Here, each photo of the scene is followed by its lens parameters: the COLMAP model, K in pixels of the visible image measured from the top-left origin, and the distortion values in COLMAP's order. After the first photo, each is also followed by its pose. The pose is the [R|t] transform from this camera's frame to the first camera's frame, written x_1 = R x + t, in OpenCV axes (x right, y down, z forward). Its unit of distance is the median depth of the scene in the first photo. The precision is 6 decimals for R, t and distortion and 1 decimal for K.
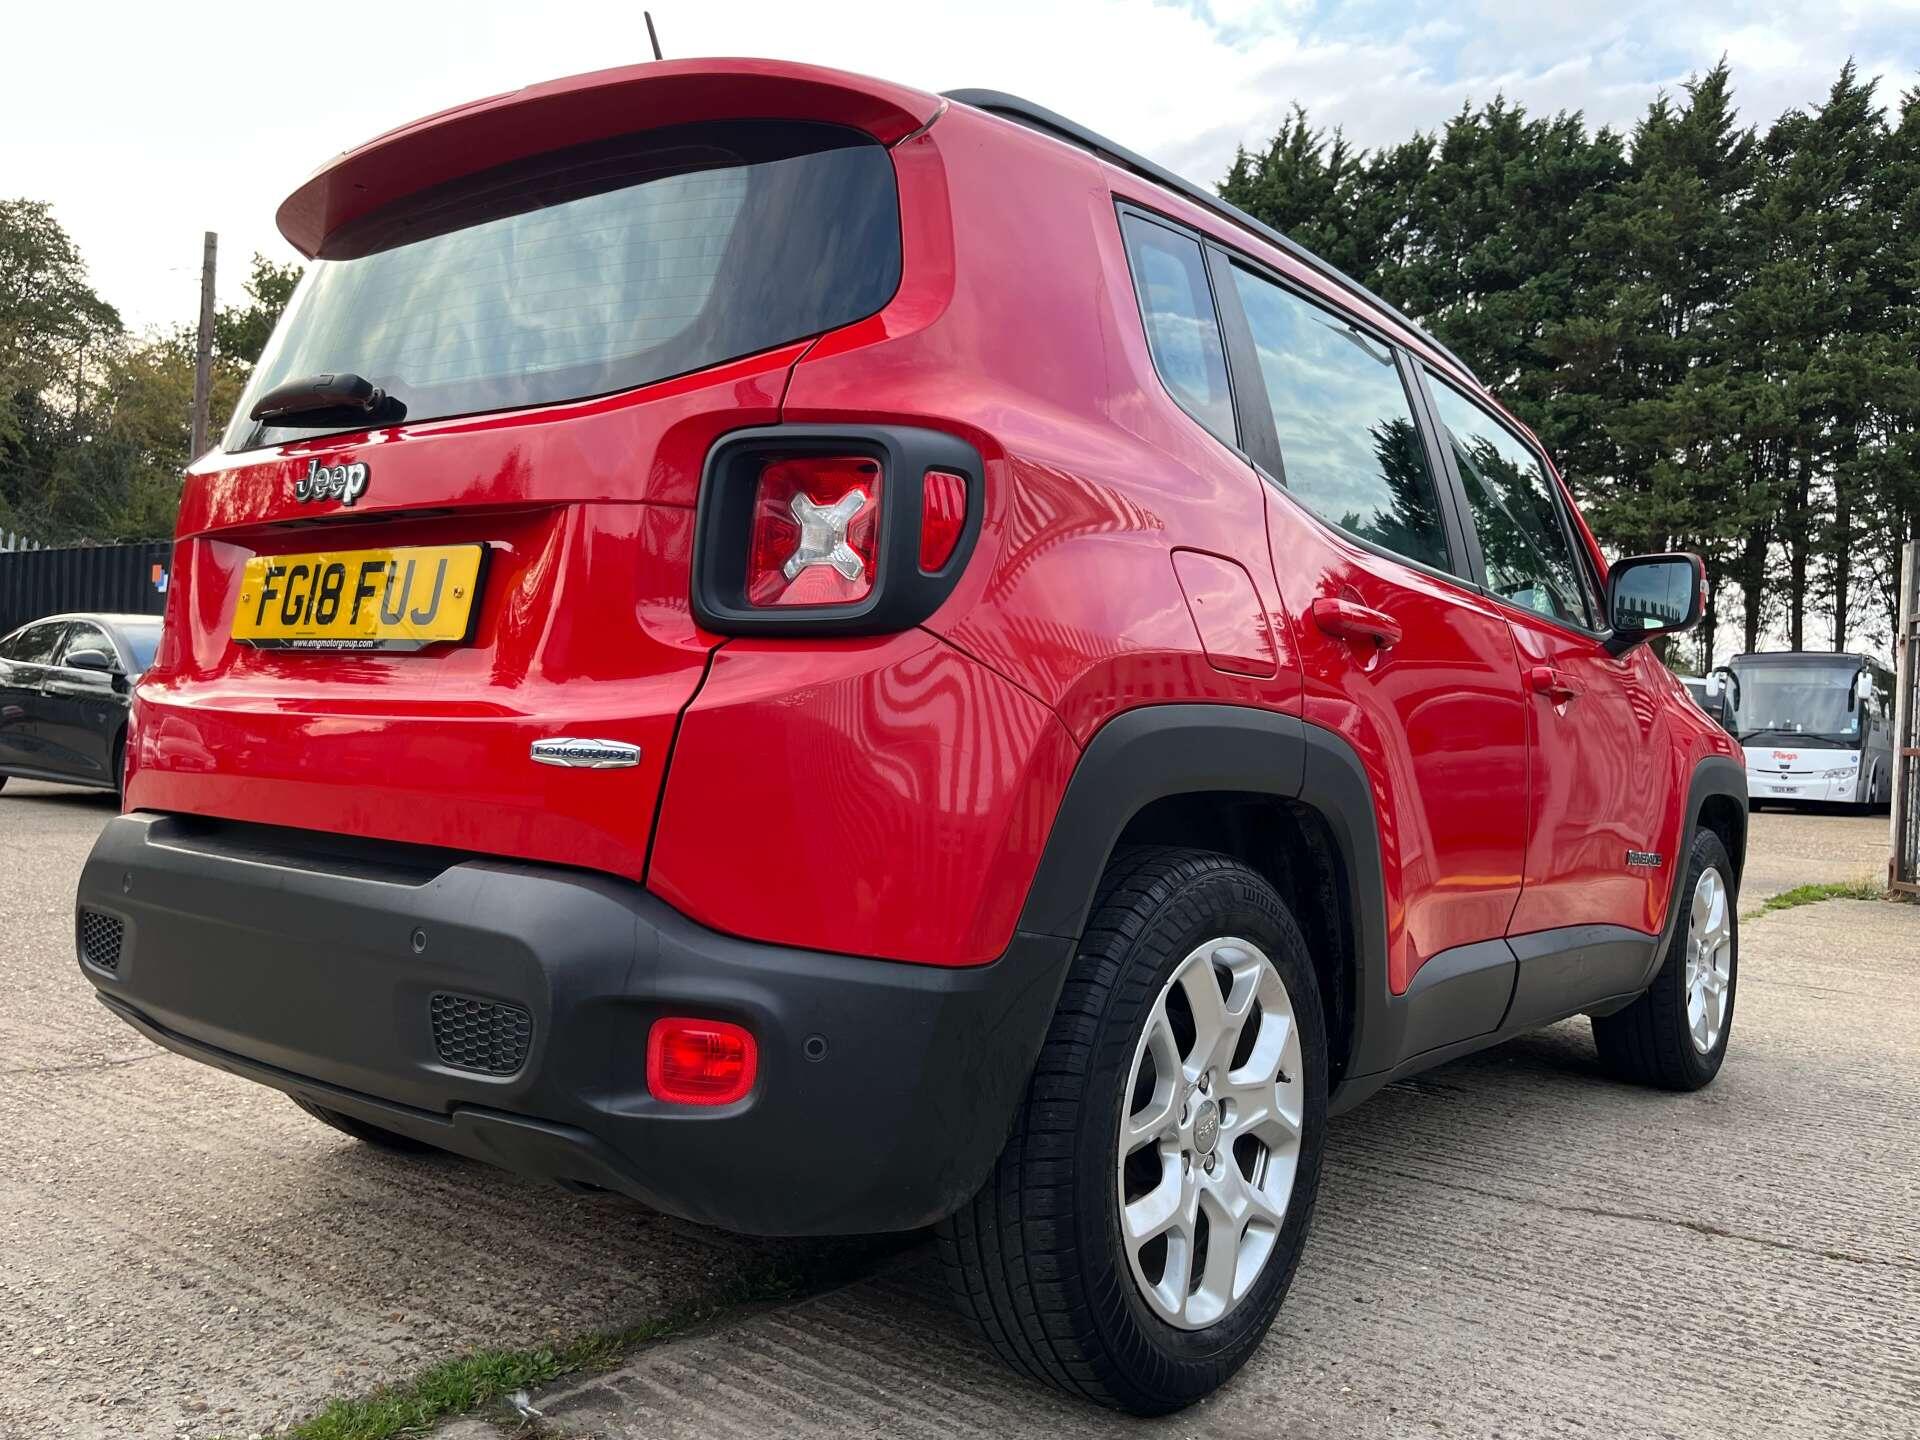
lens RADIAL K [[1519.7, 0, 960.0], [0, 1519.7, 720.0], [0, 0, 1]] dist [0.101867, -0.145966]
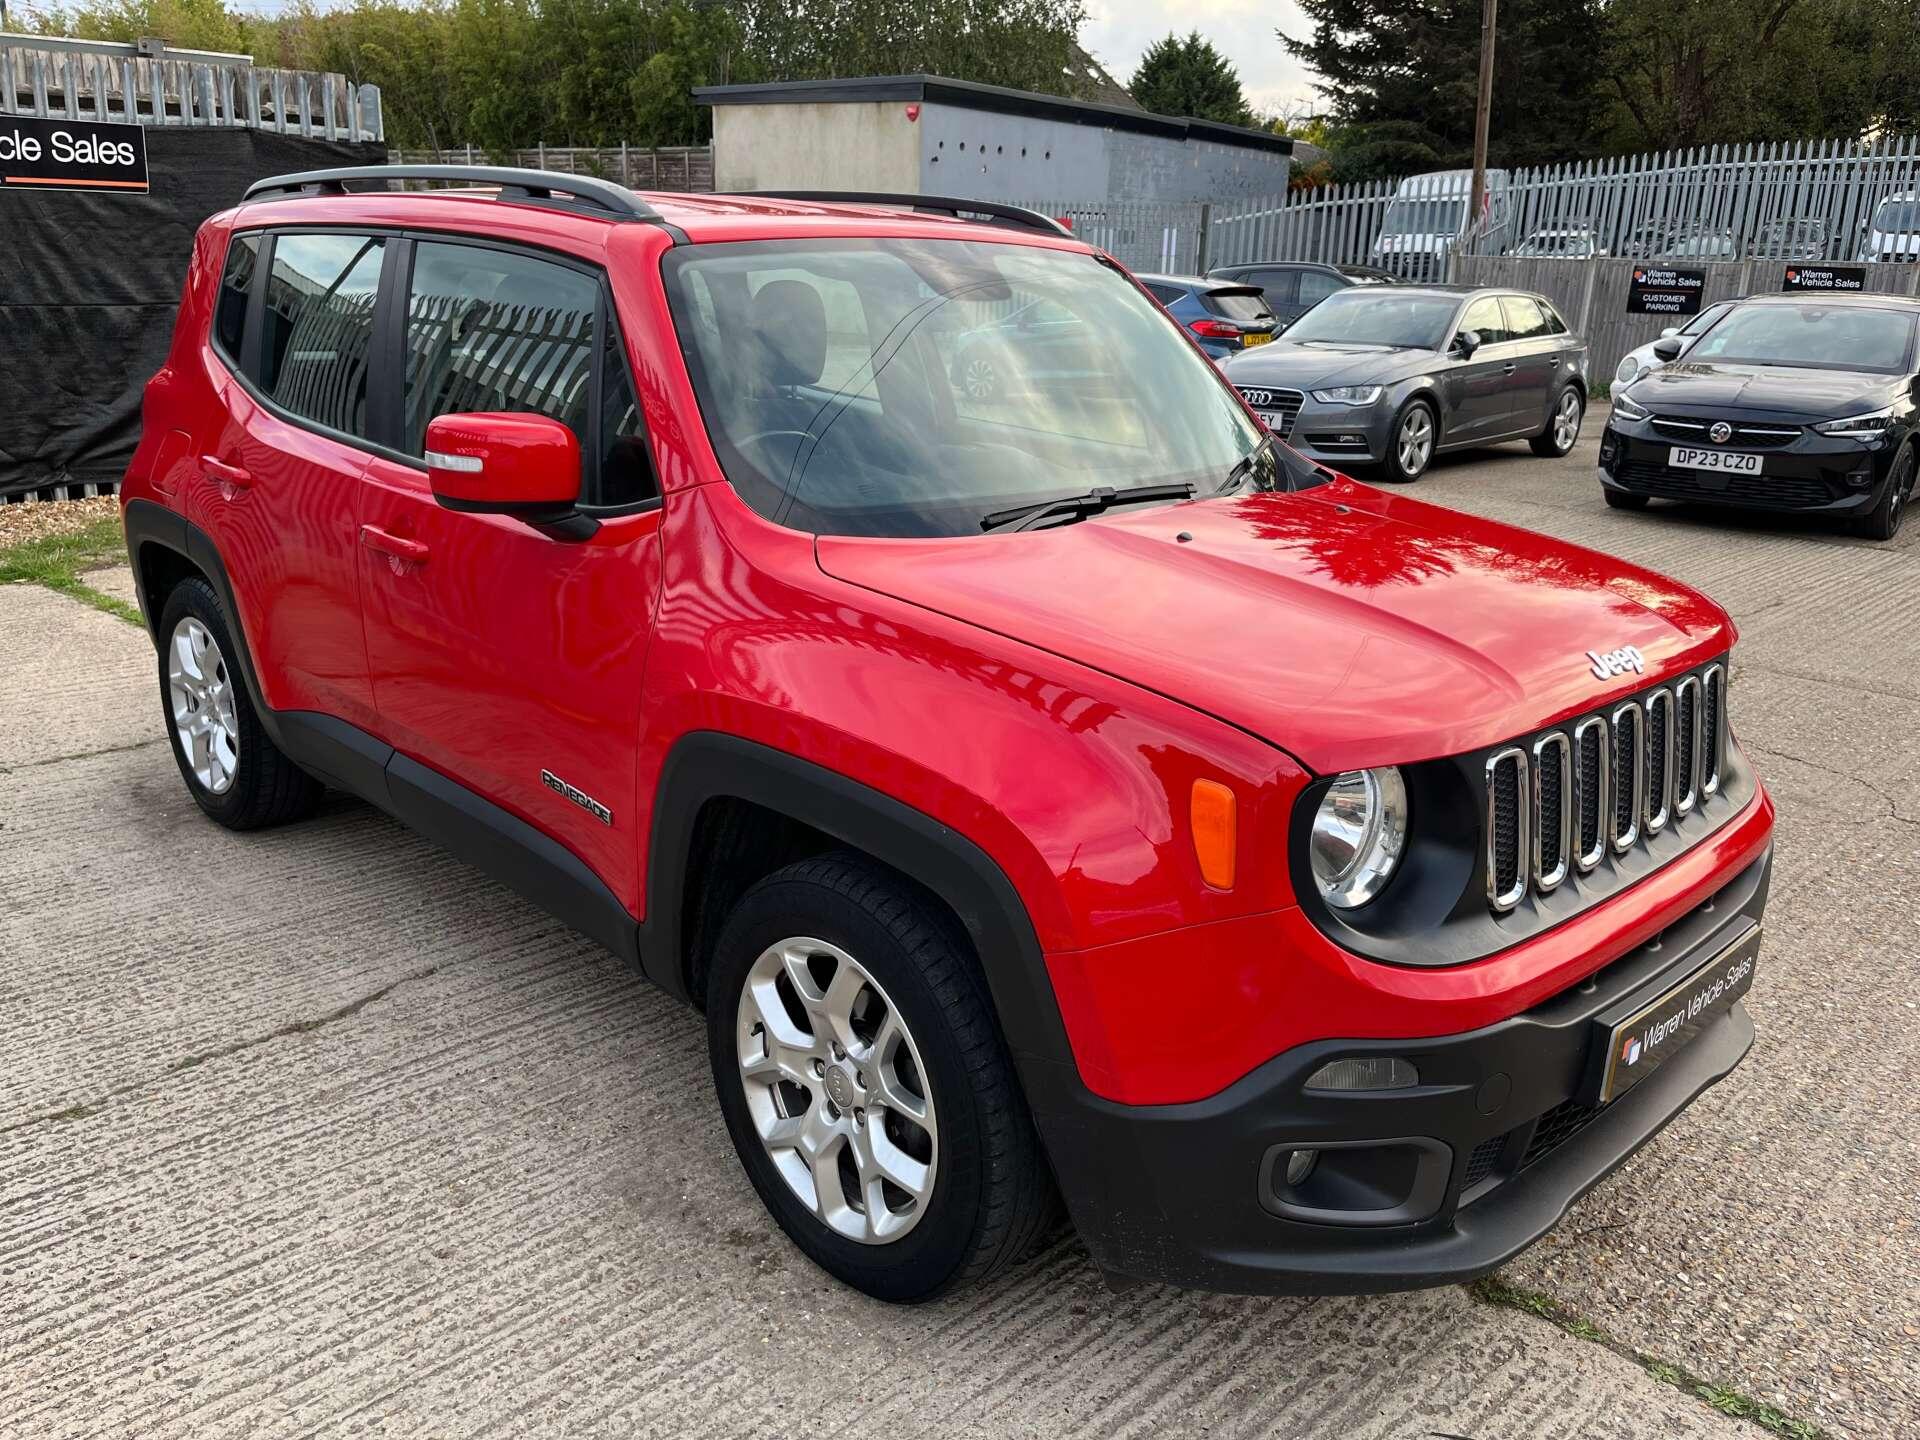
lens RADIAL K [[1519.7, 0, 960.0], [0, 1519.7, 720.0], [0, 0, 1]] dist [0.101867, -0.145966]
pose [[-0.133196, 0.241270, -0.961274, 1.995577], [-0.023119, 0.968896, 0.246386, -0.256160], [0.990820, 0.055041, -0.123475, 2.199498]]
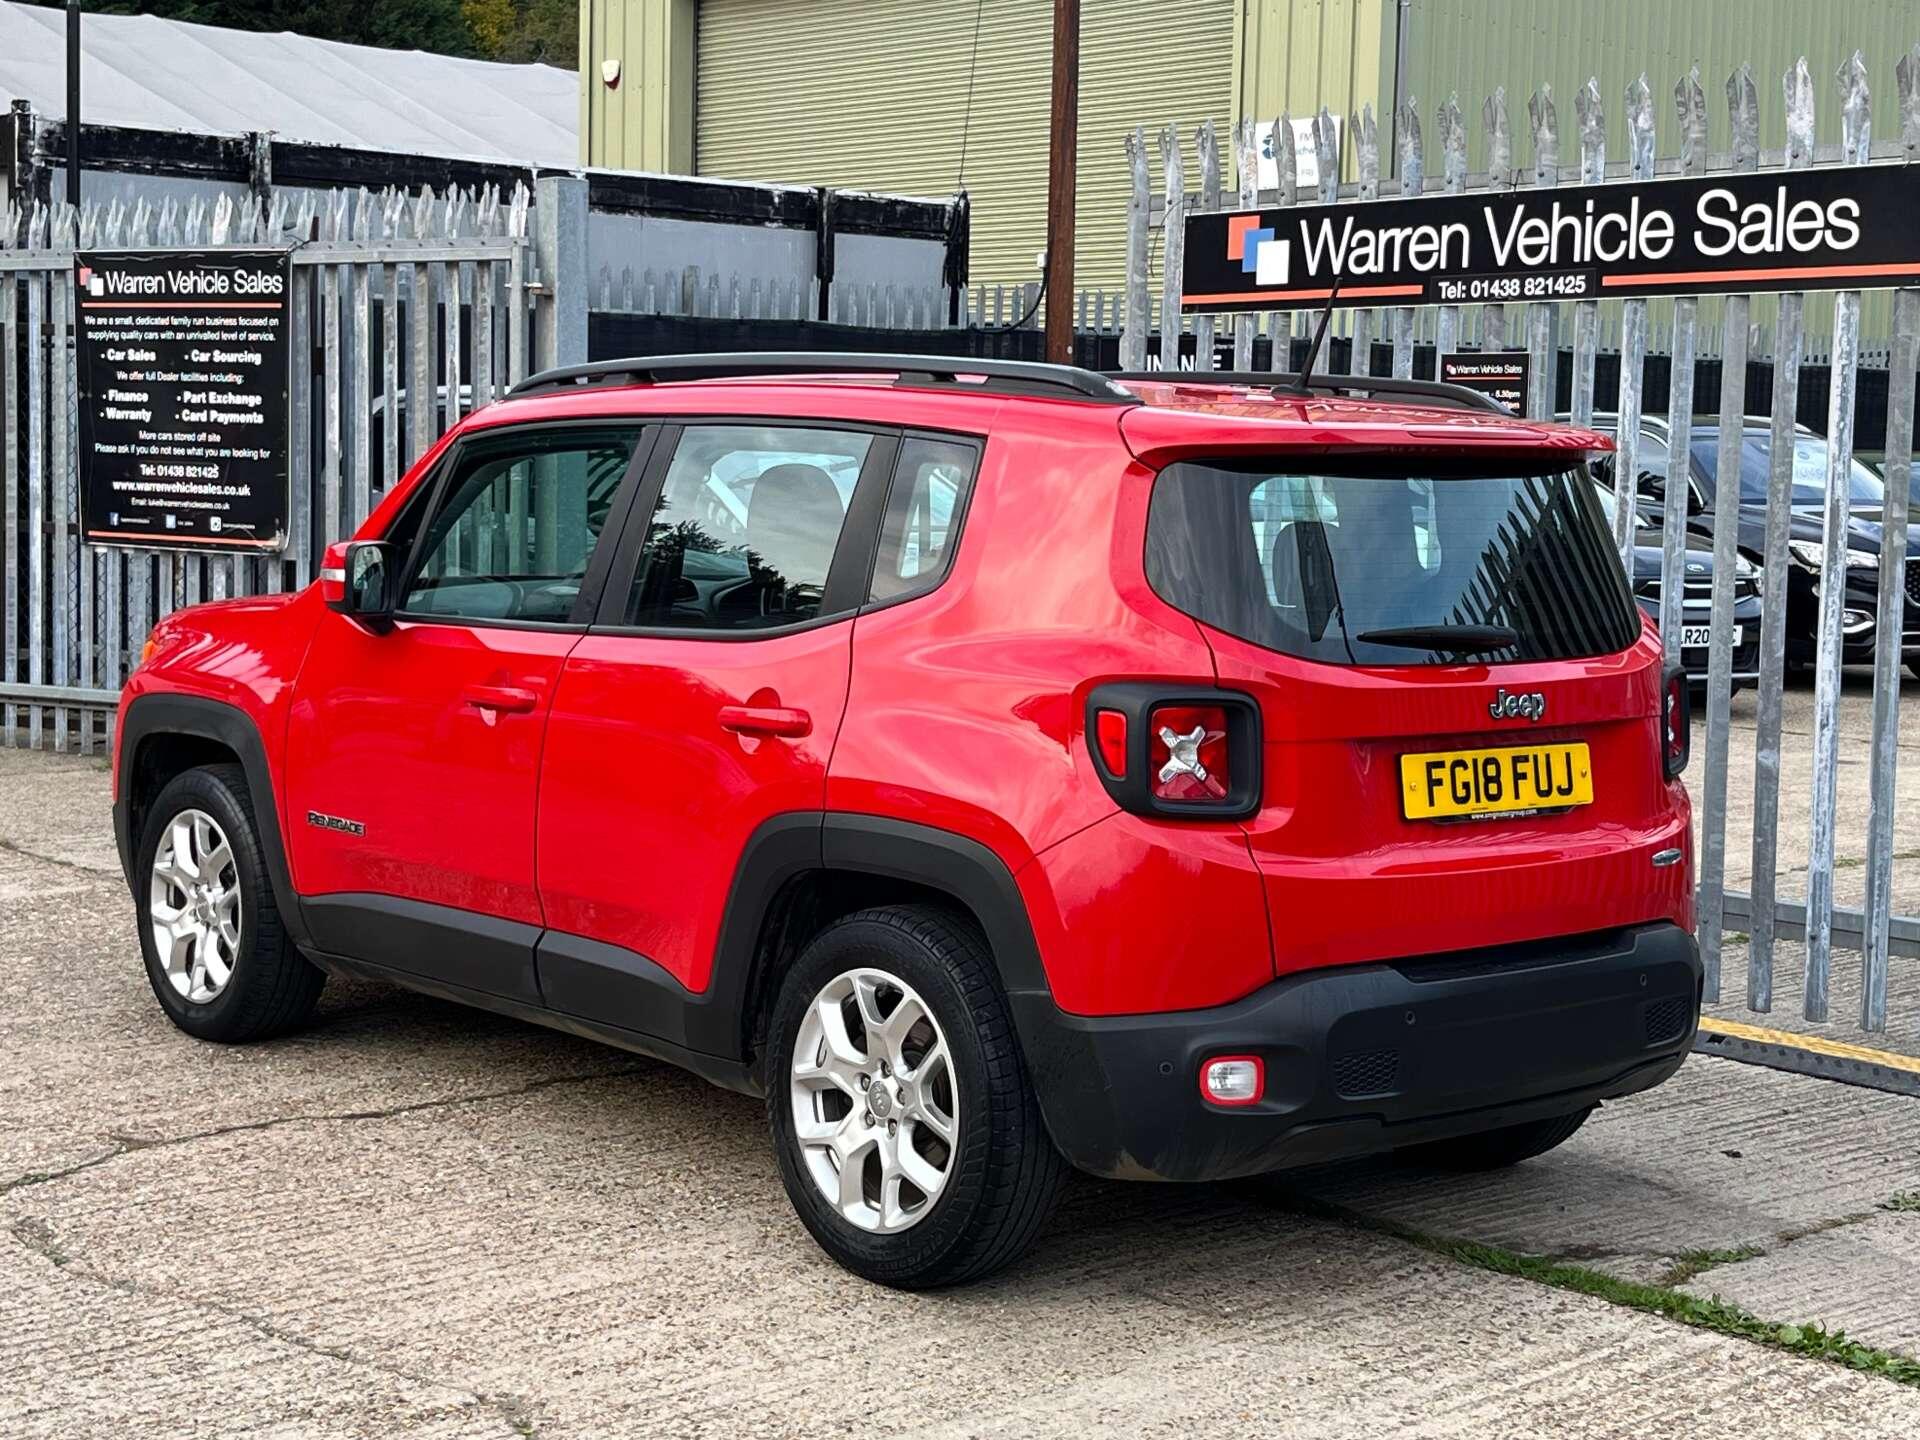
lens RADIAL K [[2980.5, 0, 932.8], [0, 2980.5, 713.0], [0, 0, 1]] dist [0.181283, -0.745643]
pose [[0.194236, -0.132990, 0.971898, -3.093537], [-0.031026, 0.989439, 0.141590, -0.502538], [-0.980464, -0.057656, 0.188059, 0.952085]]
